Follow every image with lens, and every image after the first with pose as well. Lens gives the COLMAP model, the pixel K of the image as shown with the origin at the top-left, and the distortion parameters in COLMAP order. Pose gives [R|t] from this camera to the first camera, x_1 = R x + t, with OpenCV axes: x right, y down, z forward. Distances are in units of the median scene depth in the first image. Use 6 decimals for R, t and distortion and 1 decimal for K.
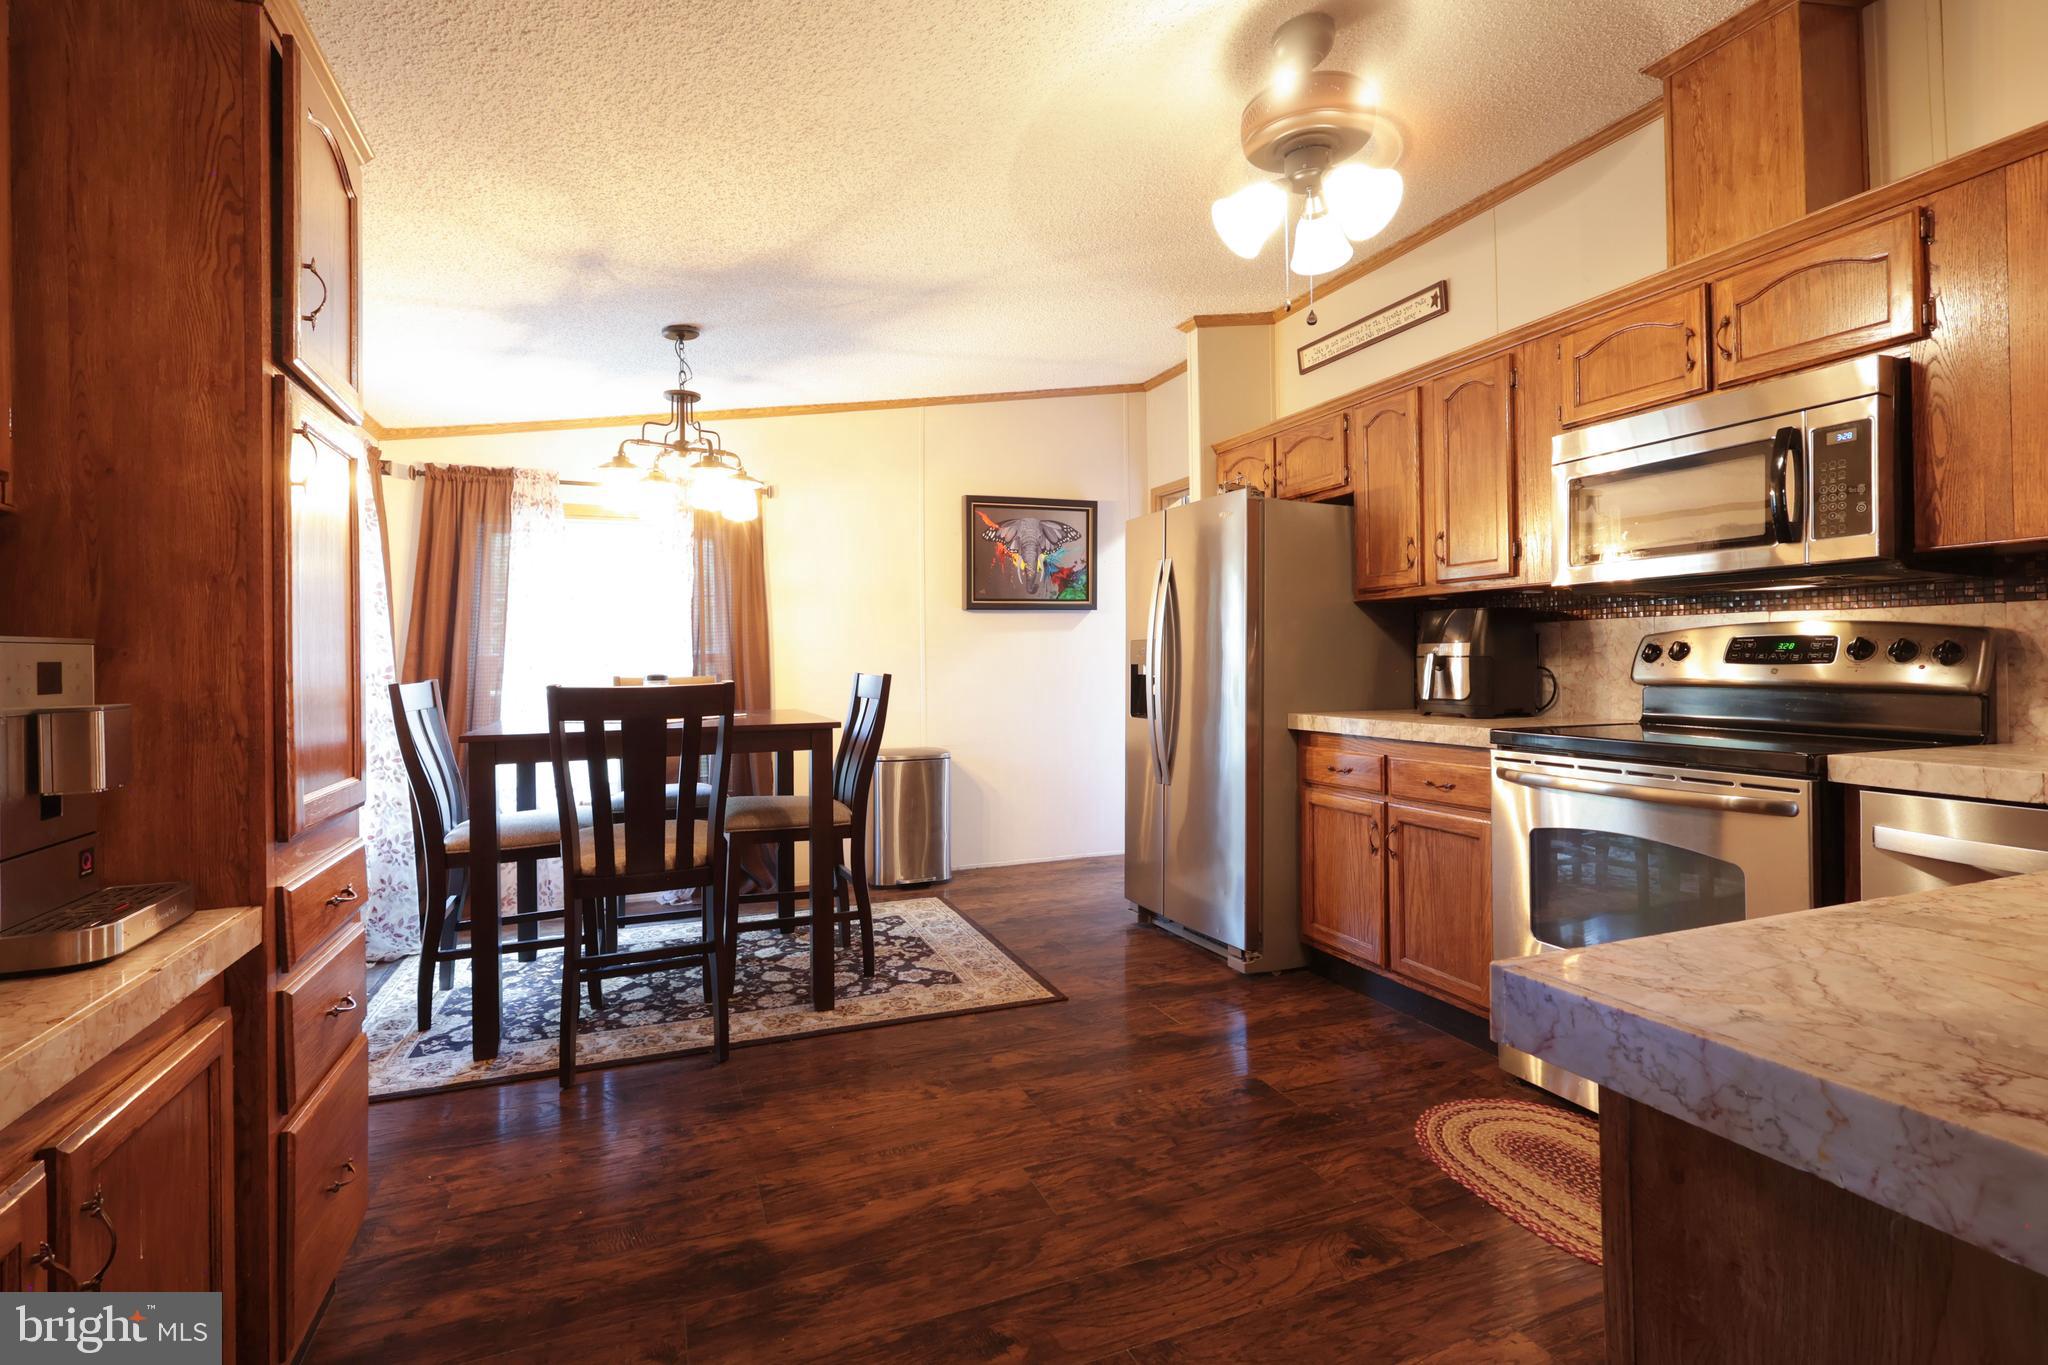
lens RADIAL K [[956.6, 0, 1022.8], [0, 956.6, 649.8], [0, 0, 1]] dist [-0.001457, 0.000324]
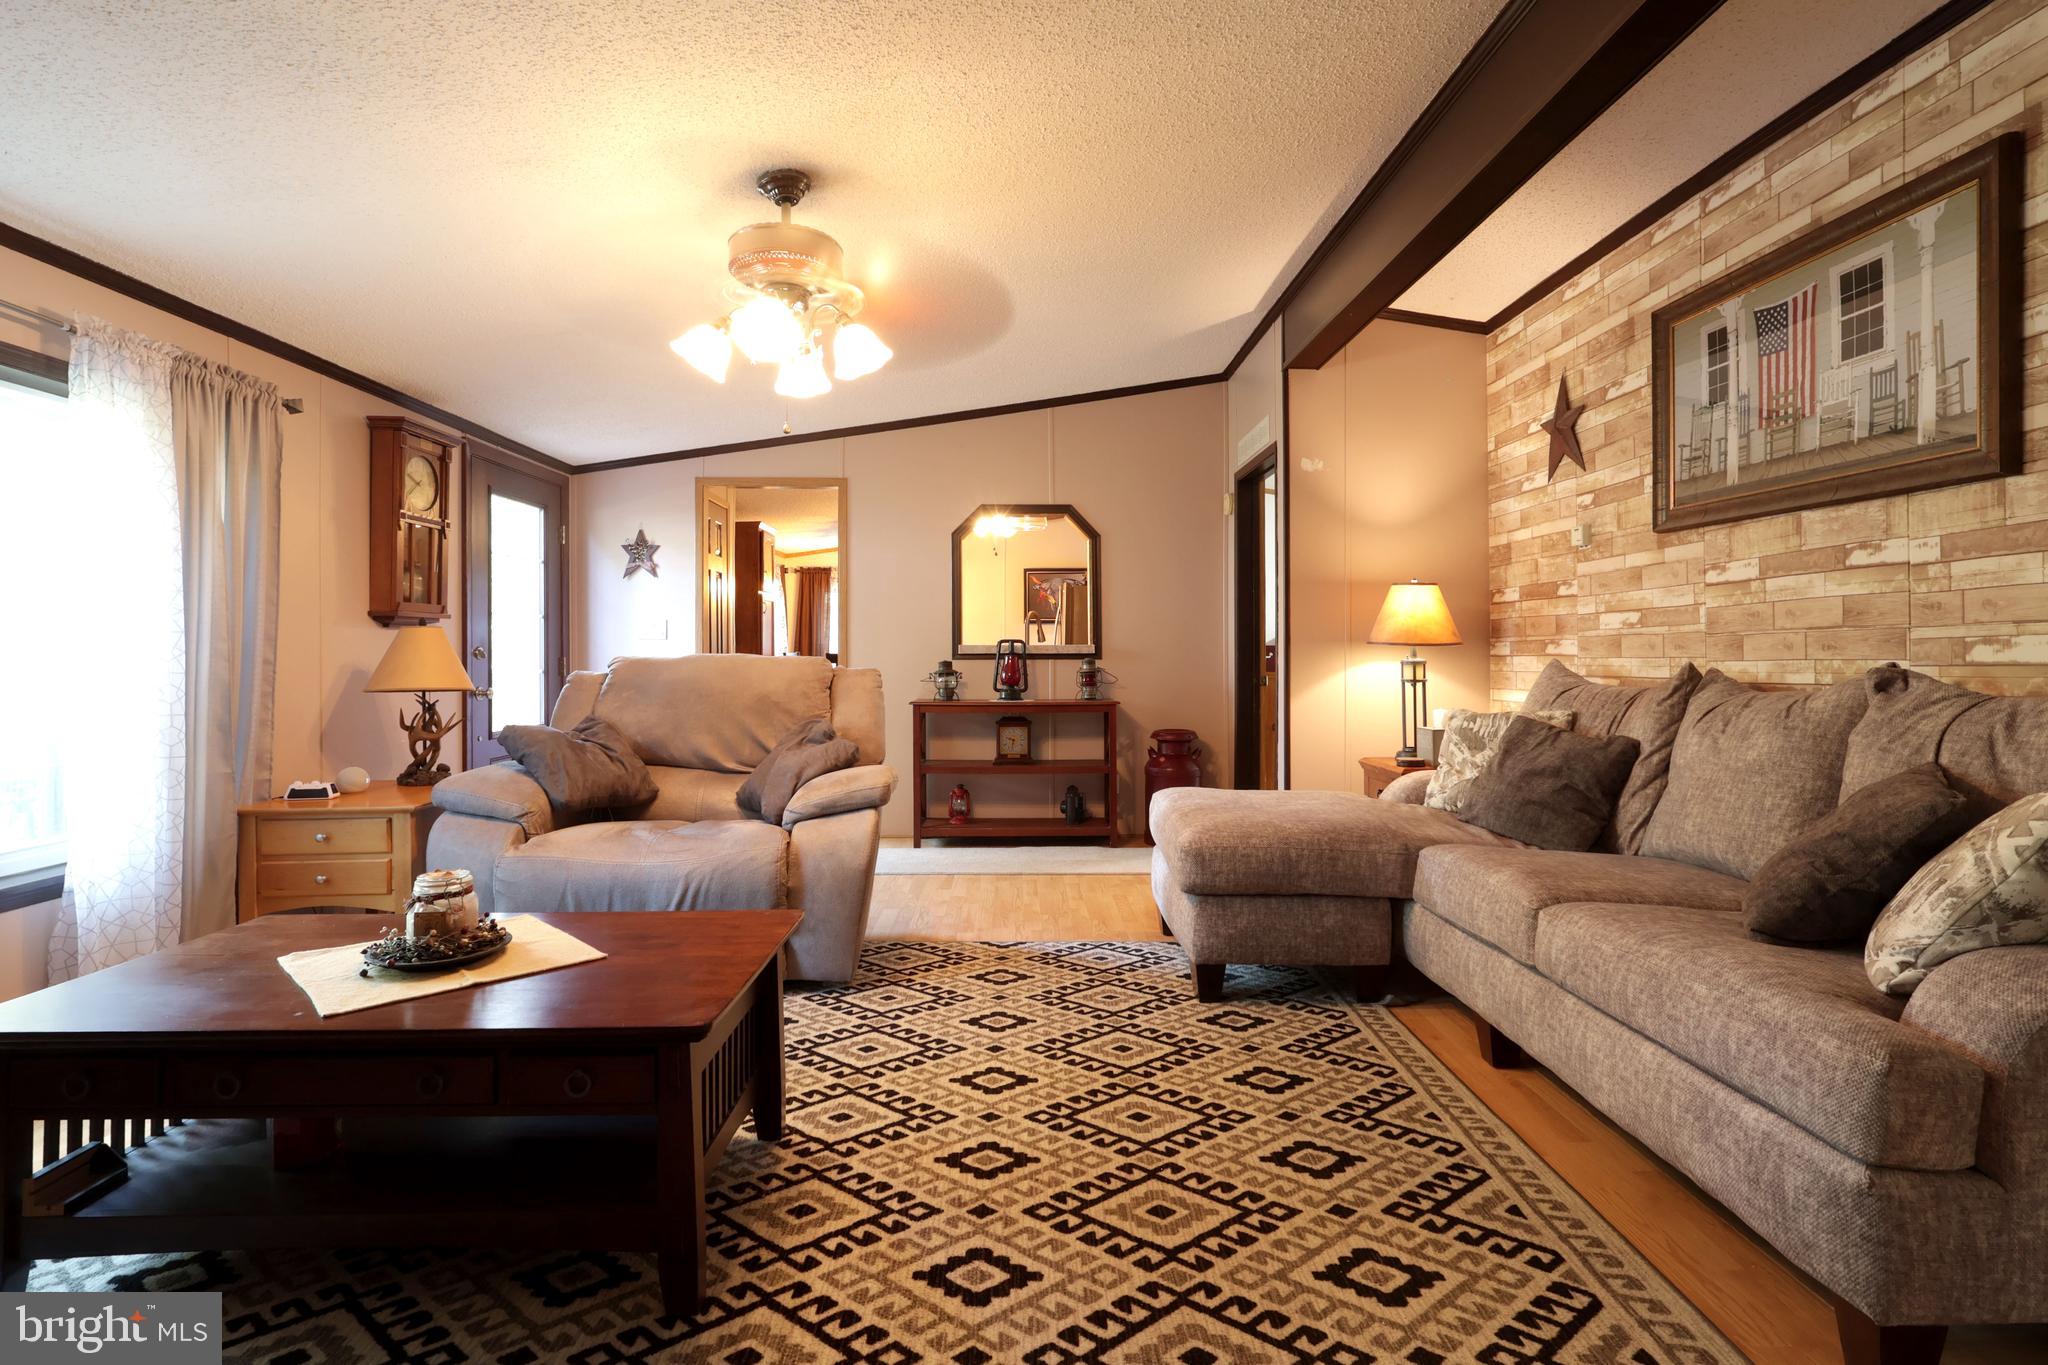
lens RADIAL K [[956.6, 0, 1022.8], [0, 956.6, 649.8], [0, 0, 1]] dist [-0.001457, 0.000324]
pose [[0.934569, 0.010814, -0.355618, 0.993635], [-0.006330, 0.999885, 0.013771, -0.018729], [0.355726, -0.010619, 0.934530, -1.385927]]
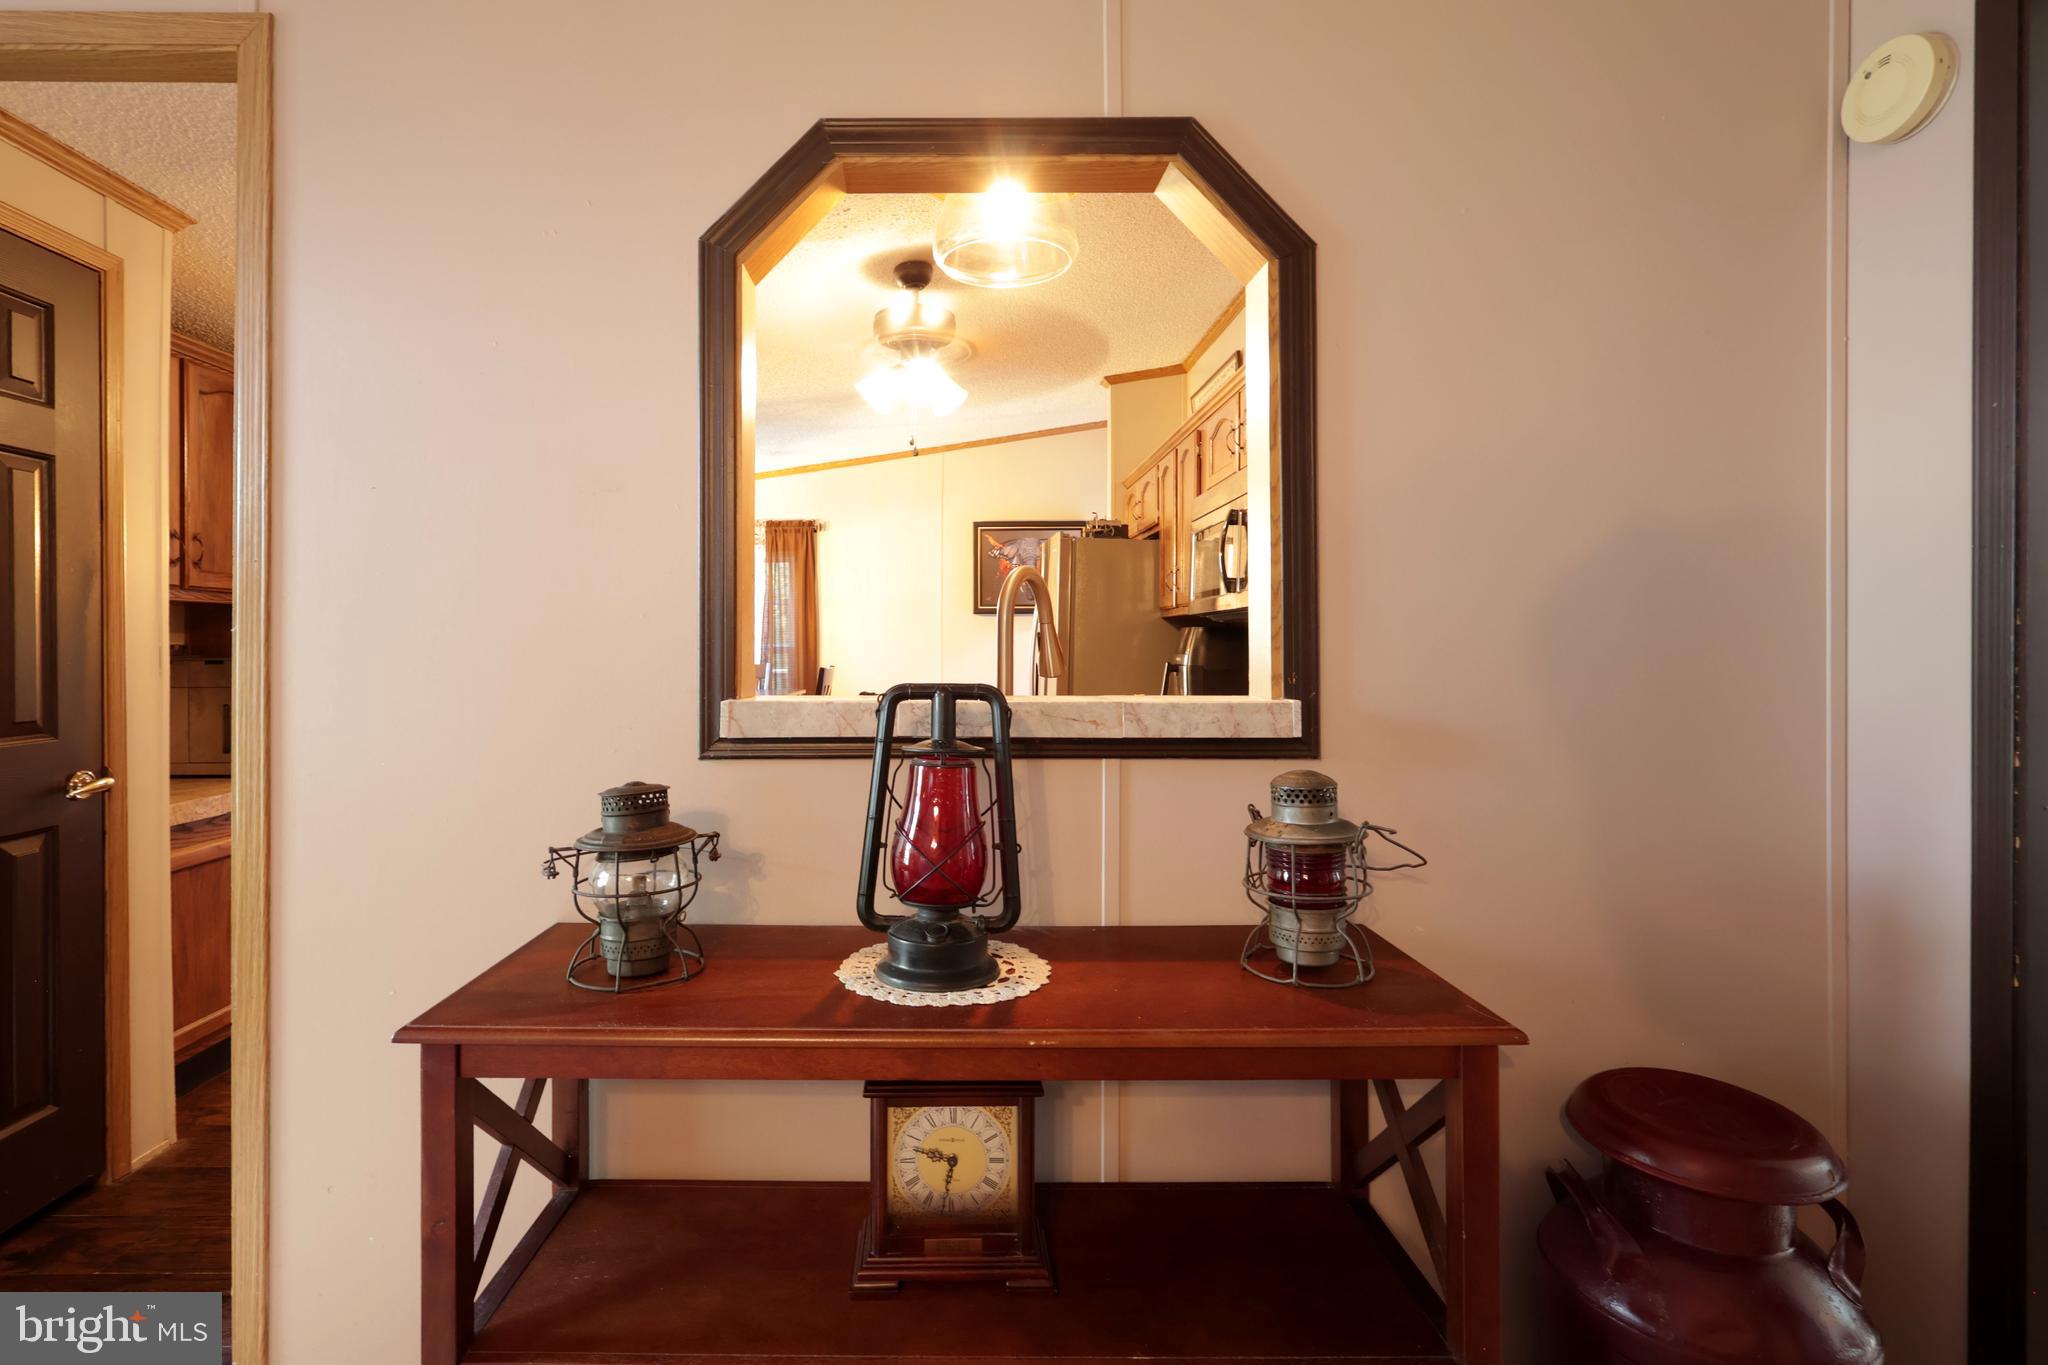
lens RADIAL K [[983.2, 0, 939.3], [0, 983.2, 638.4], [0, 0, 1]] dist [0.002167, 0.000117]
pose [[0.924963, 0.014439, -0.379784, 0.562095], [-0.011365, 0.999882, 0.010335, -0.033780], [0.379888, -0.005243, 0.925018, -0.284243]]
